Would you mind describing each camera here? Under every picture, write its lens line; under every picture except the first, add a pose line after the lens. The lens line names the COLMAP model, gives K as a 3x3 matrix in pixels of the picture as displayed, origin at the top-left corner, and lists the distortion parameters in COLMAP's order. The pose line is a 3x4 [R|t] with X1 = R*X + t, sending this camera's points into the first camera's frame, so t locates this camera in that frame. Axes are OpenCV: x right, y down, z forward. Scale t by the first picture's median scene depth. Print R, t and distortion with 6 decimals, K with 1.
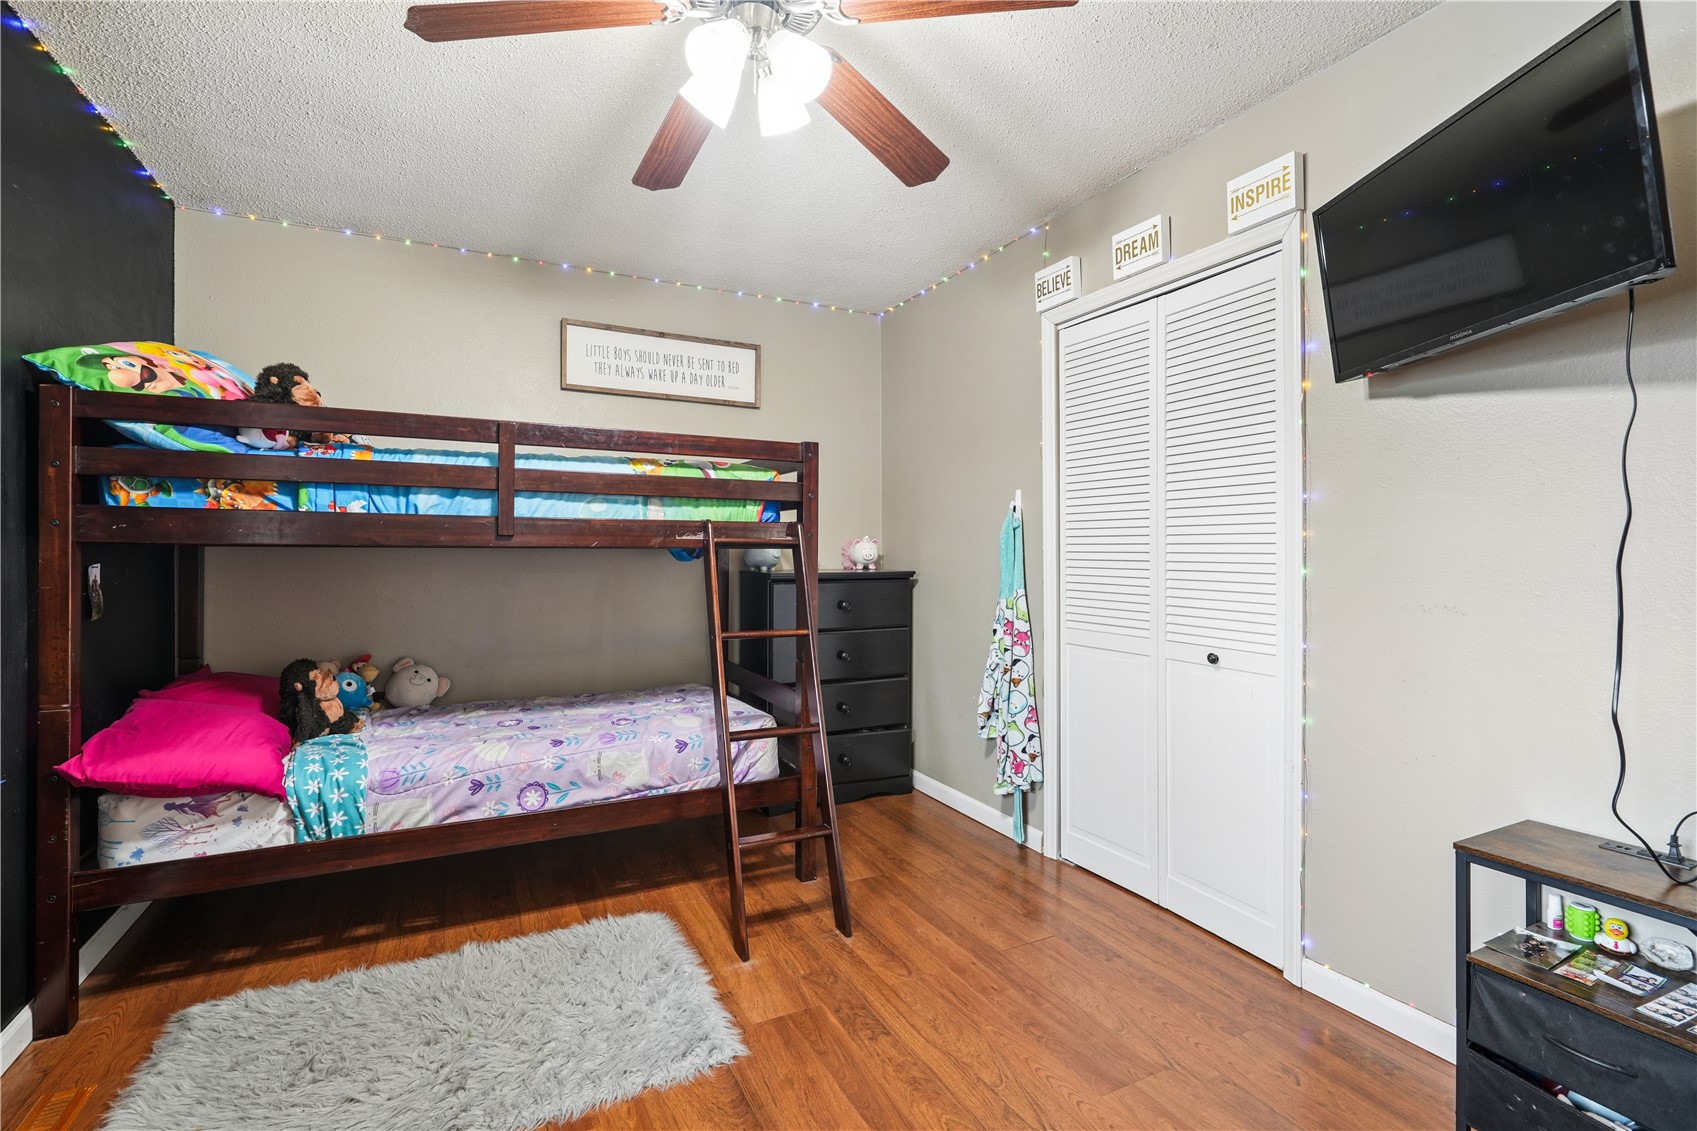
lens RADIAL K [[772.2, 0, 848.6], [0, 772.2, 551.8], [0, 0, 1]] dist [-0.003962, 0.002983]
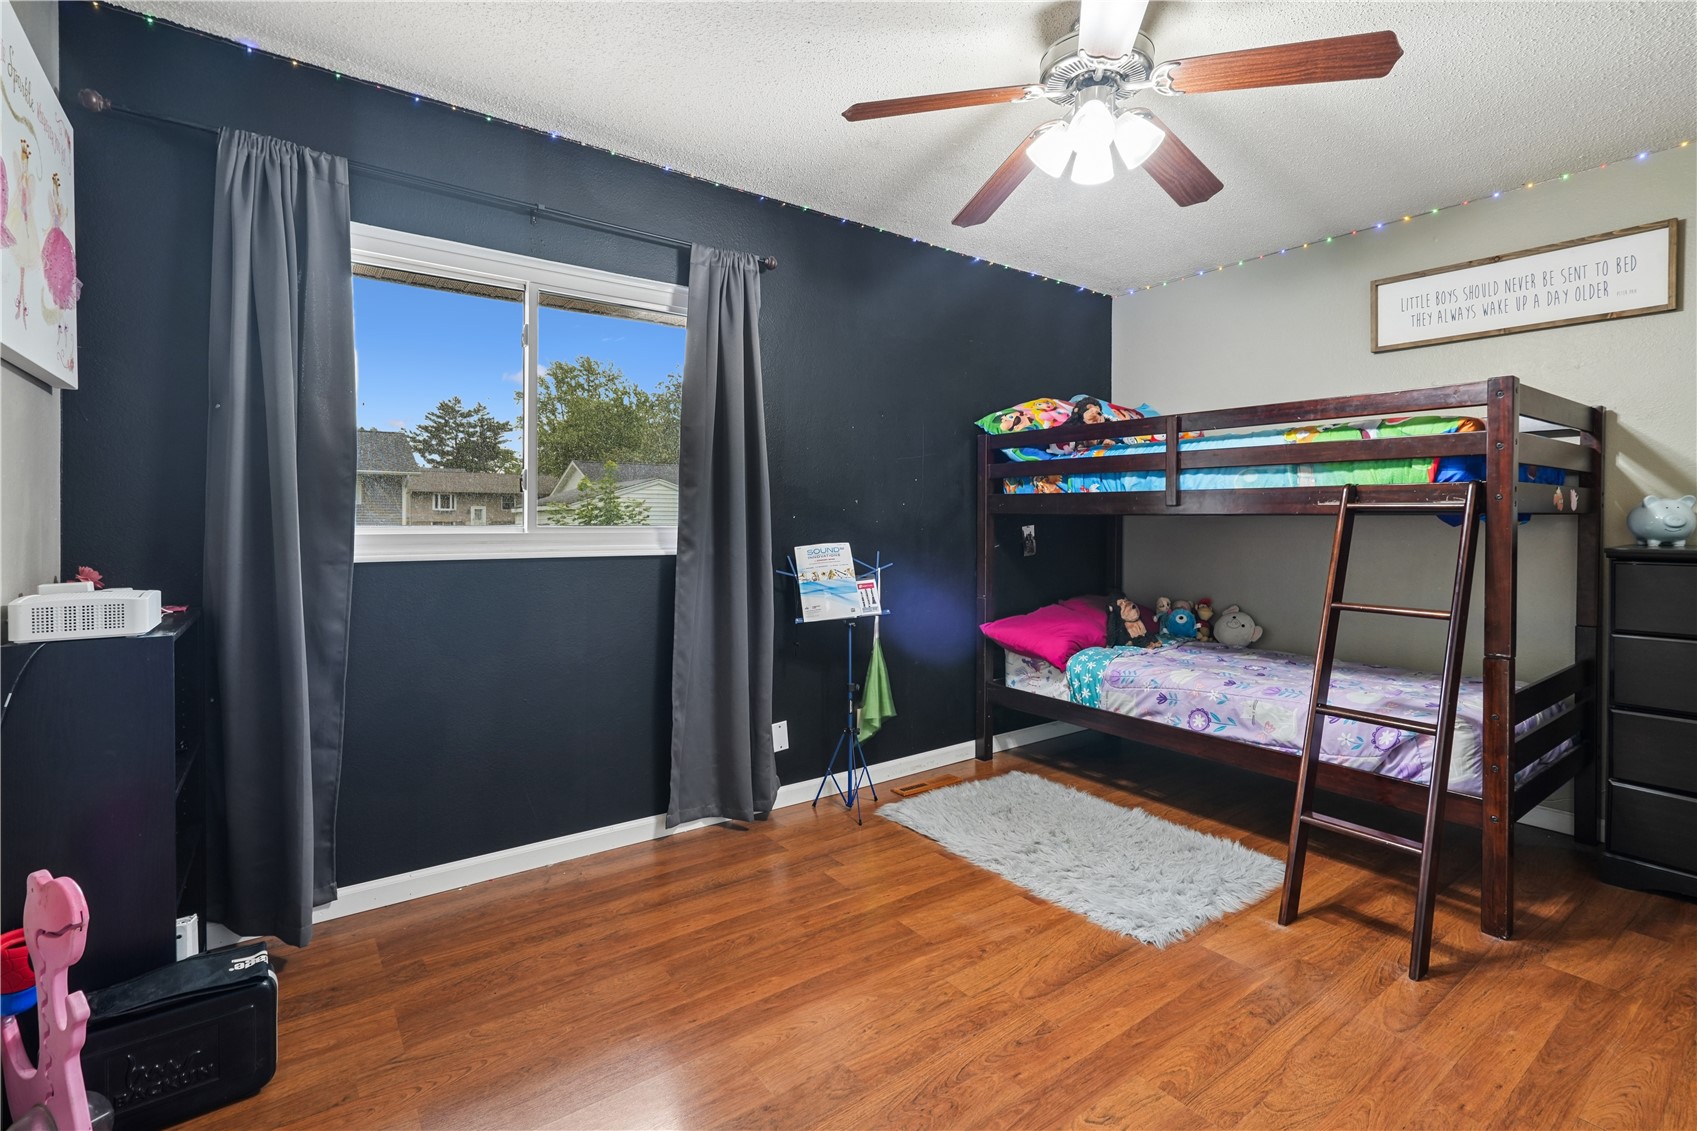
lens RADIAL K [[772.2, 0, 858.5], [0, 772.2, 526.7], [0, 0, 1]] dist [-0.003962, 0.002983]
pose [[0.182762, 0.009029, -0.983116, 0.703266], [-0.001032, 0.999959, 0.008992, 0.002893], [0.983157, -0.000629, 0.182764, 0.257825]]
